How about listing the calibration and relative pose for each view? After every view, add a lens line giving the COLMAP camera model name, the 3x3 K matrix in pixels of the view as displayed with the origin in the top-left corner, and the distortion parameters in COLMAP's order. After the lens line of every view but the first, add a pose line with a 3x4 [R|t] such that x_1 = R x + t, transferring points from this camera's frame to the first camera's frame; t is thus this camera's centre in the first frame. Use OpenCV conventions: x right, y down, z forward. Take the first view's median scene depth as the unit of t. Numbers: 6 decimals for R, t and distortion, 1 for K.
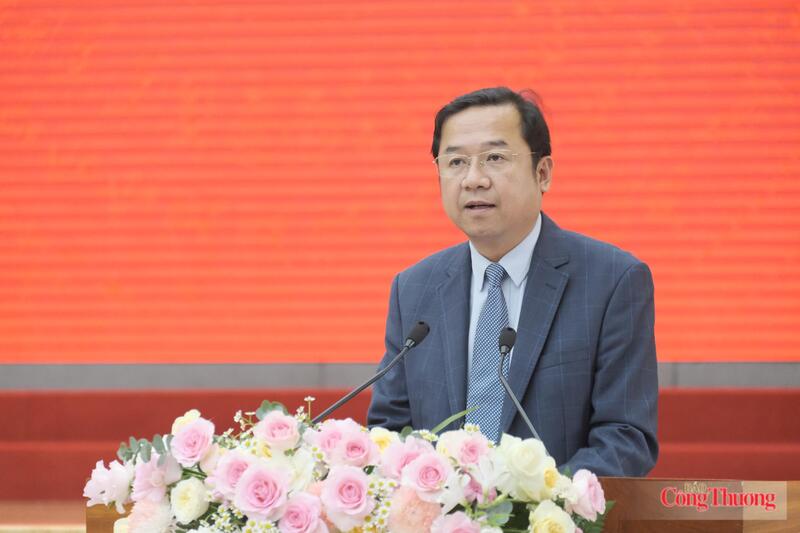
lens RADIAL K [[4254.2, 0, 400.0], [0, 4254.2, 266.5], [0, 0, 1]] dist [-0.311007, -12.166468]
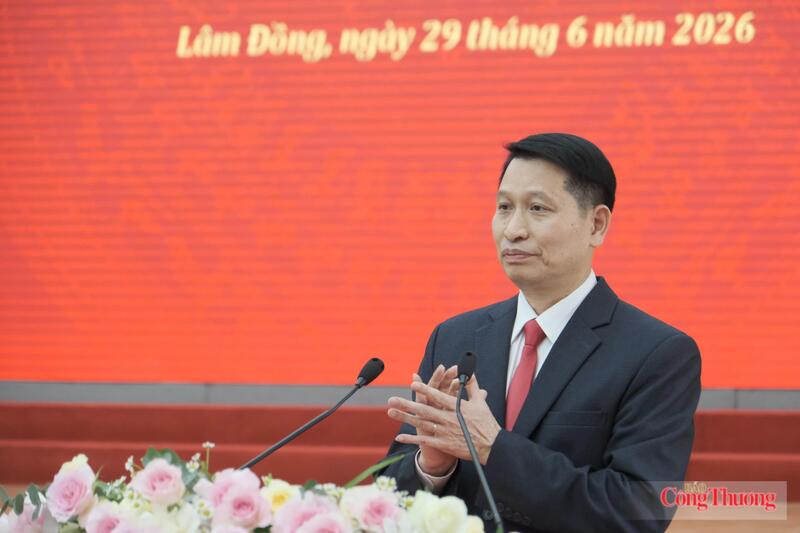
lens RADIAL K [[2914.7, 0, 400.0], [0, 2914.7, 266.5], [0, 0, 1]] dist [-0.181835, -1.714323]
pose [[0.998131, 0.011121, -0.060095, 0.054416], [-0.012133, 0.999790, -0.016505, 0.003768], [0.059899, 0.017203, 0.998056, 0.405800]]
